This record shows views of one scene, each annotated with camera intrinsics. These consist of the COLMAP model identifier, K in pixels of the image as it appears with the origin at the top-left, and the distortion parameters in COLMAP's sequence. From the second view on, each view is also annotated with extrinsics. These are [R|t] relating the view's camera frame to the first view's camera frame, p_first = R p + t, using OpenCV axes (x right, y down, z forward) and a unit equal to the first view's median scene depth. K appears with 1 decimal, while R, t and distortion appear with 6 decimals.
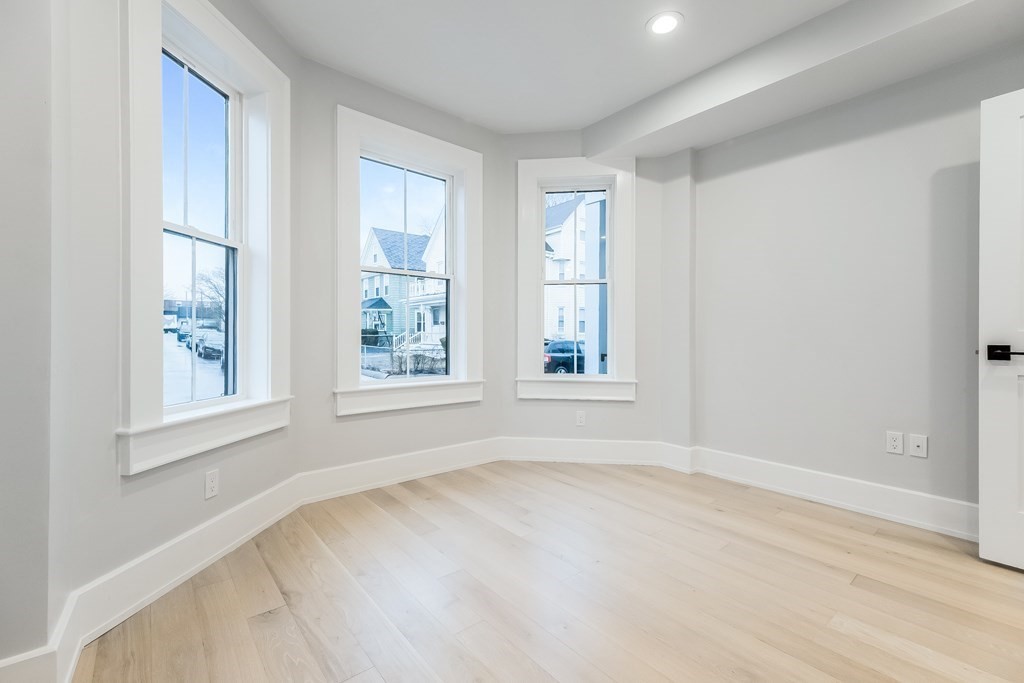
lens RADIAL K [[443.3, 0, 519.6], [0, 443.3, 336.9], [0, 0, 1]] dist [0.000357, 0.000022]
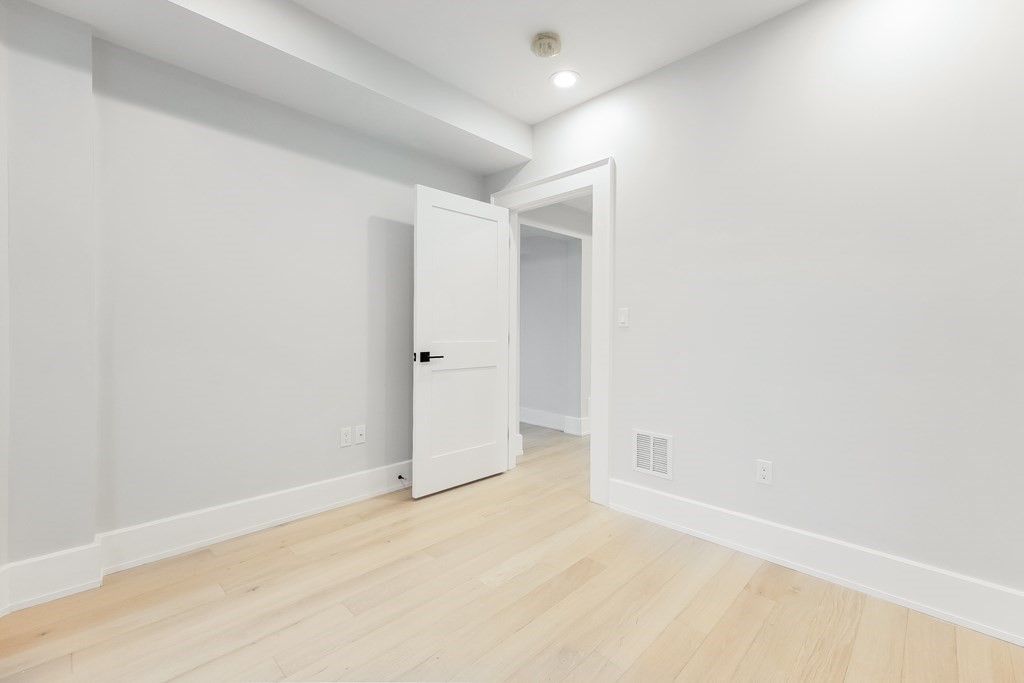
lens RADIAL K [[427.8, 0, 513.1], [0, 427.8, 332.3], [0, 0, 1]] dist [0.000527, 0.000043]
pose [[-0.108394, -0.001735, 0.994106, -0.364566], [-0.007409, 0.999972, 0.000937, -0.047656], [-0.994080, -0.007264, -0.108404, 0.787526]]
